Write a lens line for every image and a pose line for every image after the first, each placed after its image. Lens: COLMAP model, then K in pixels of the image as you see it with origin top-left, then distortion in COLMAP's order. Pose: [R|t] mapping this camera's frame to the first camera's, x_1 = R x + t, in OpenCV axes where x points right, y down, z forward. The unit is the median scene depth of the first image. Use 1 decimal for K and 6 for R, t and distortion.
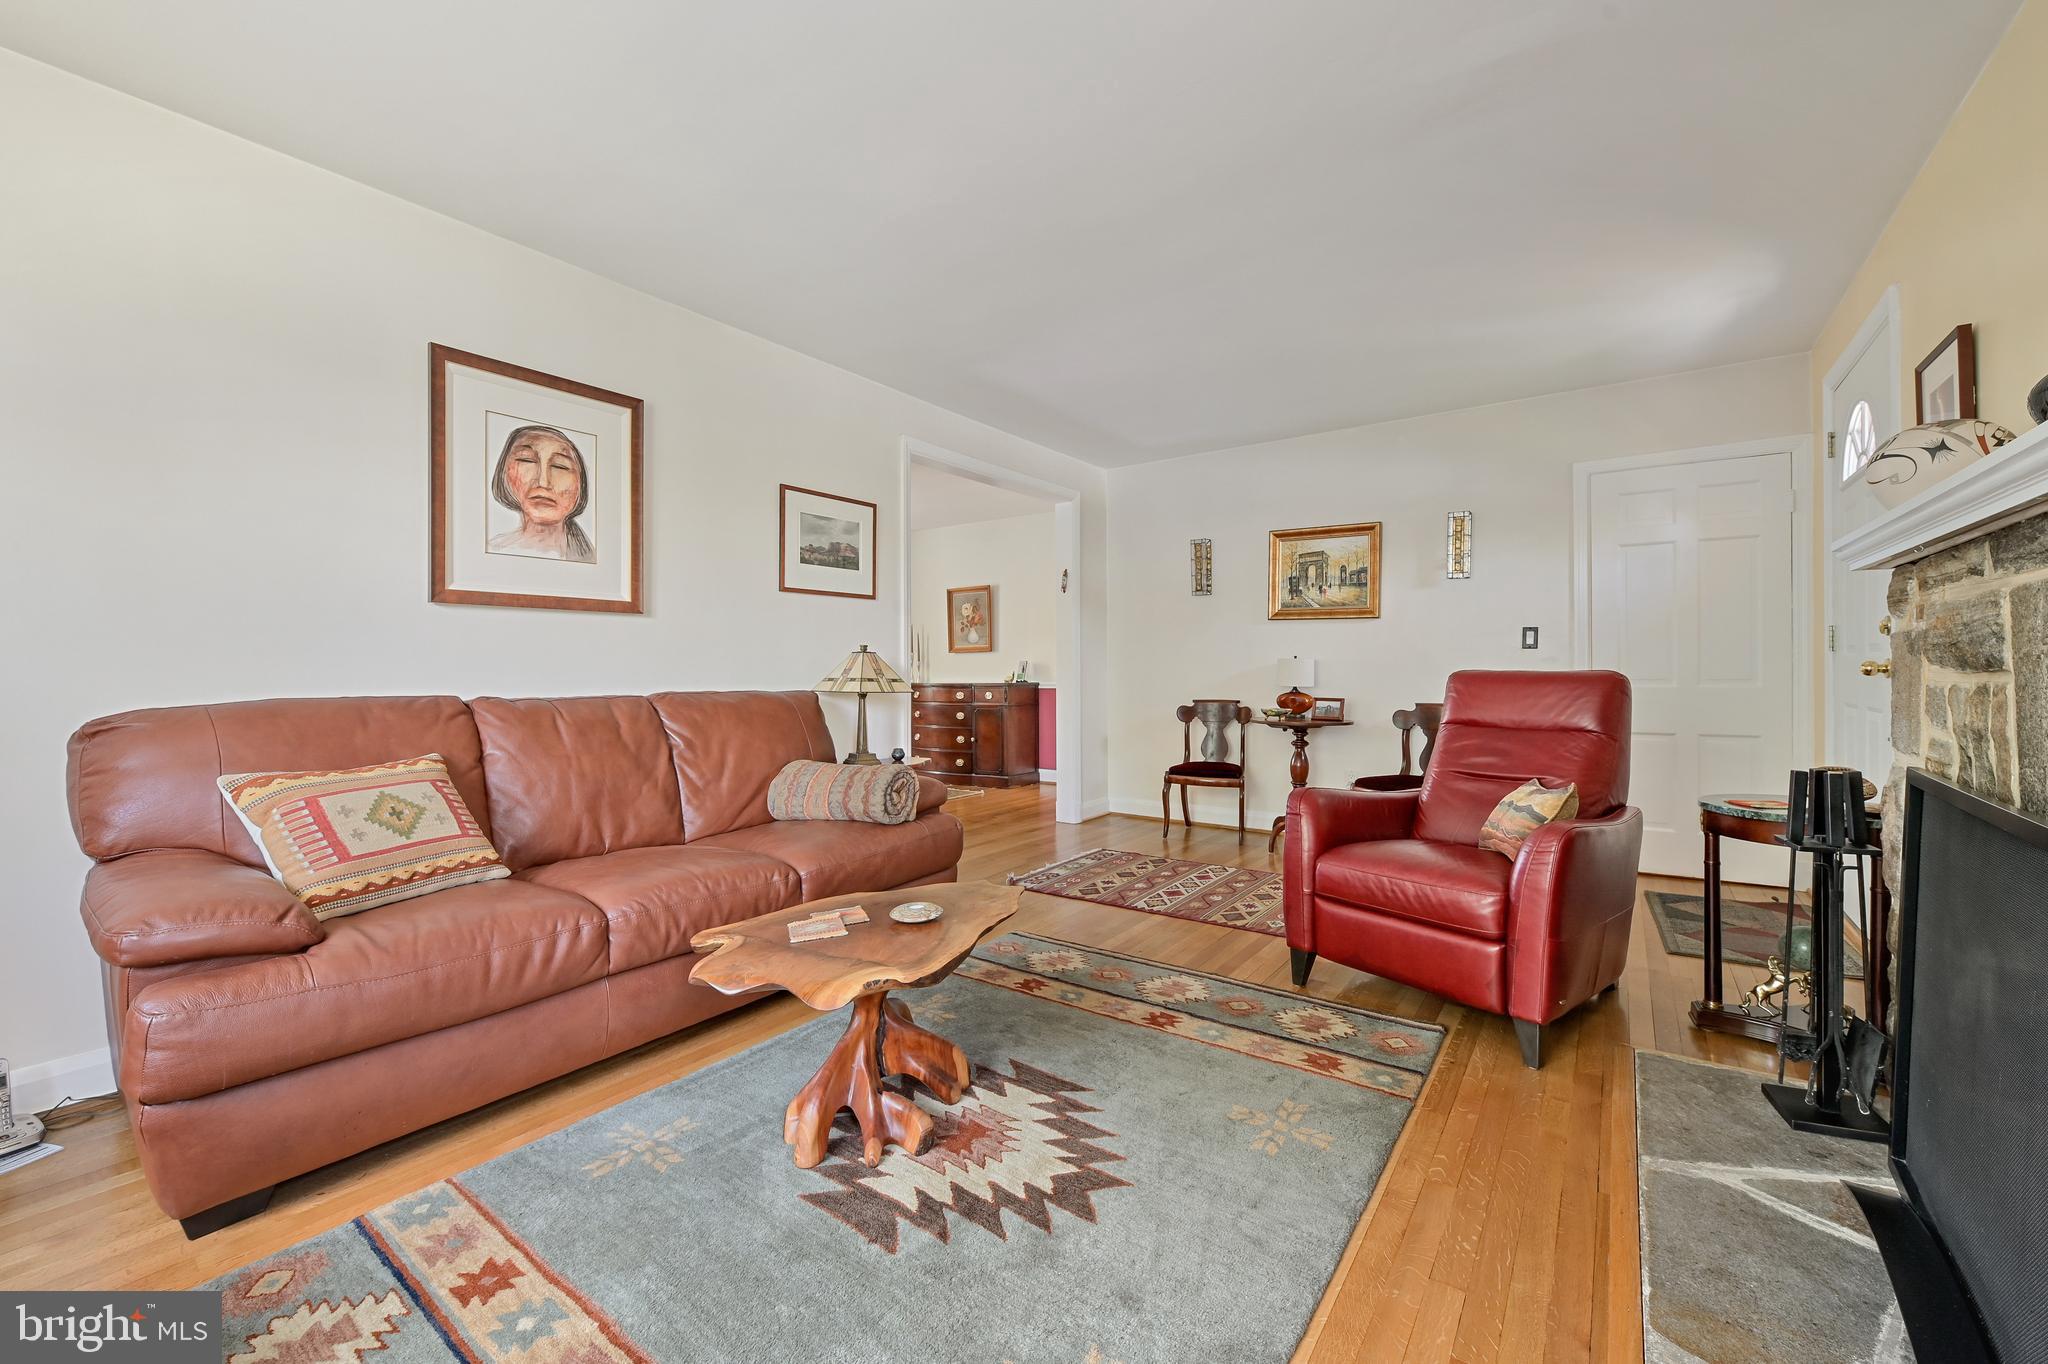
lens RADIAL K [[813.7, 0, 1027.0], [0, 813.7, 679.4], [0, 0, 1]] dist [-0.003825, -0.000299]
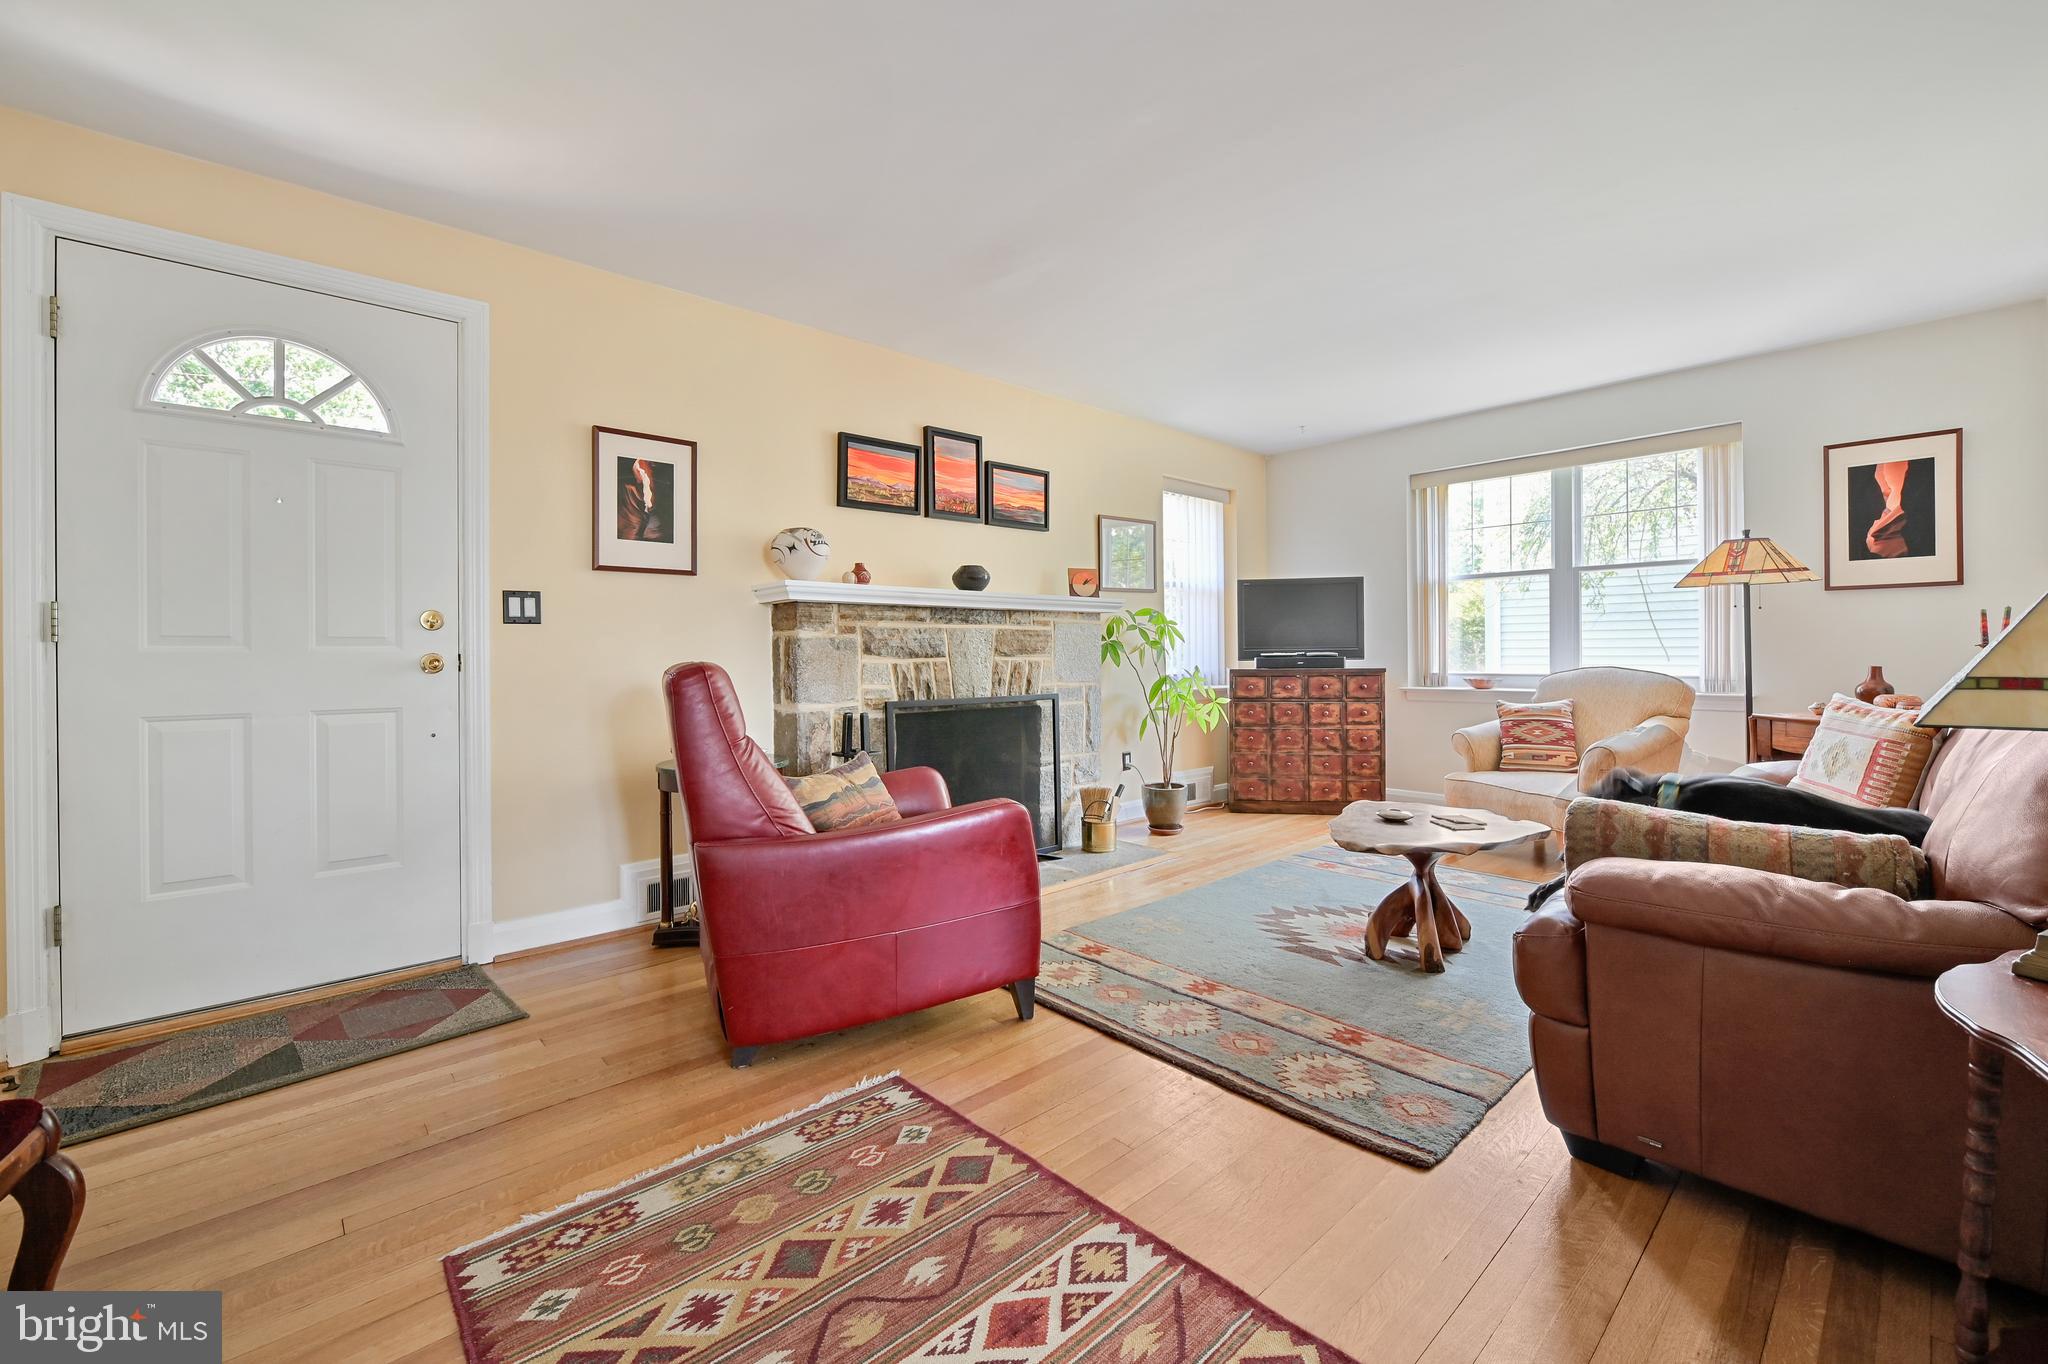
lens RADIAL K [[842.2, 0, 1050.7], [0, 842.2, 656.7], [0, 0, 1]] dist [-0.010792, -0.000382]
pose [[-0.983798, 0.012895, 0.178815, 0.136068], [0.015786, 0.999767, 0.014754, -0.020567], [-0.178583, 0.017338, -0.983772, 1.765733]]
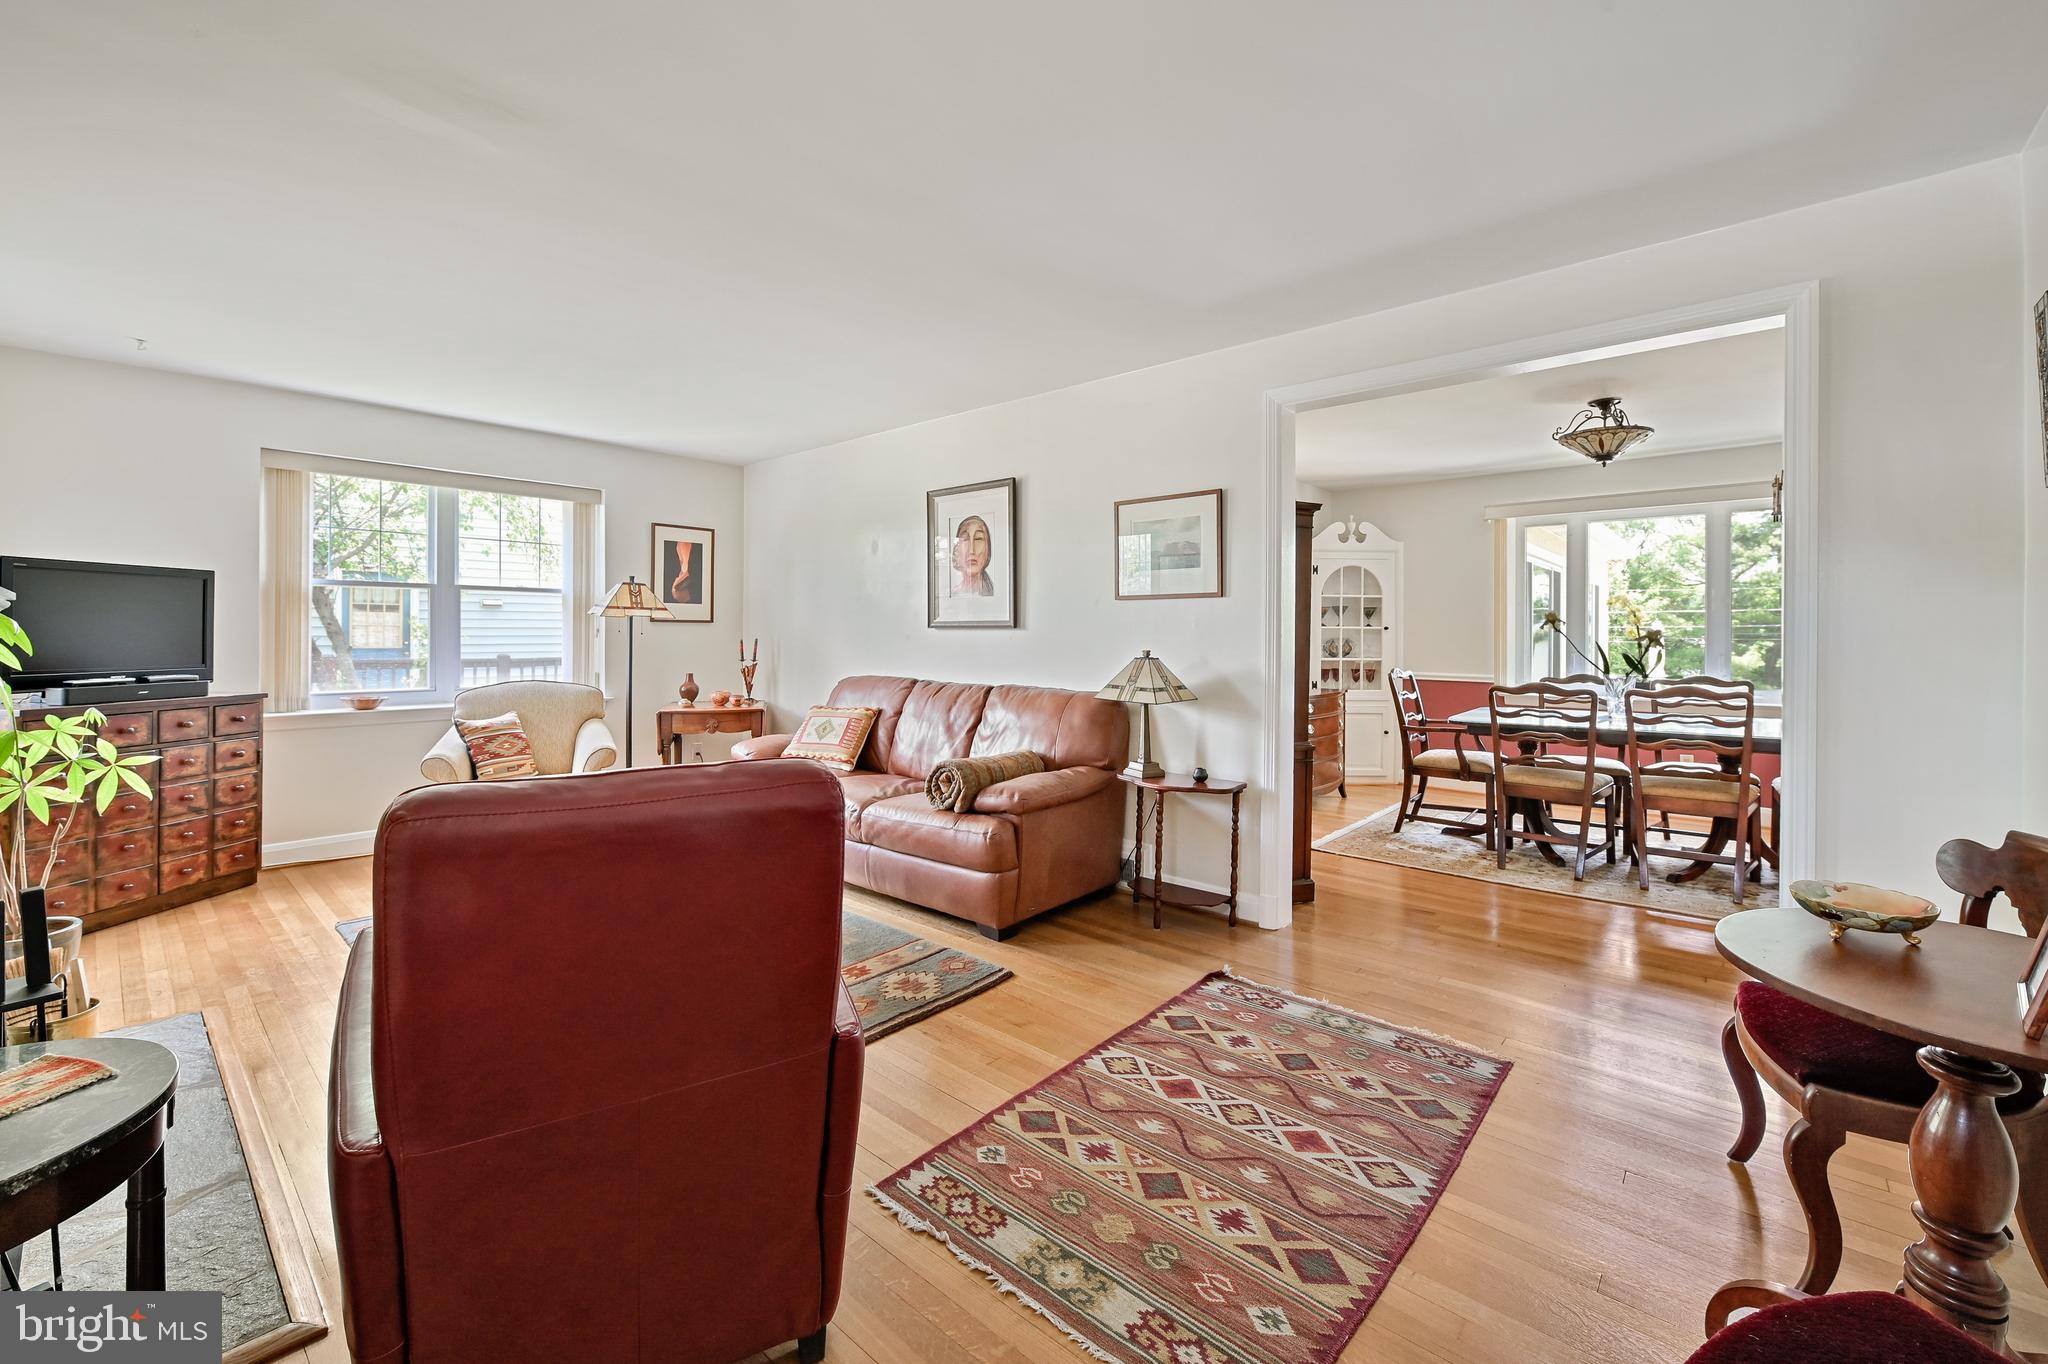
lens RADIAL K [[828.6, 0, 1026.3], [0, 828.6, 634.3], [0, 0, 1]] dist [-0.000973, -0.000726]
pose [[-0.092919, 0.002539, -0.995670, 1.033276], [-0.015644, 0.999870, 0.004010, -0.082576], [0.995551, 0.015949, -0.092867, 1.248793]]
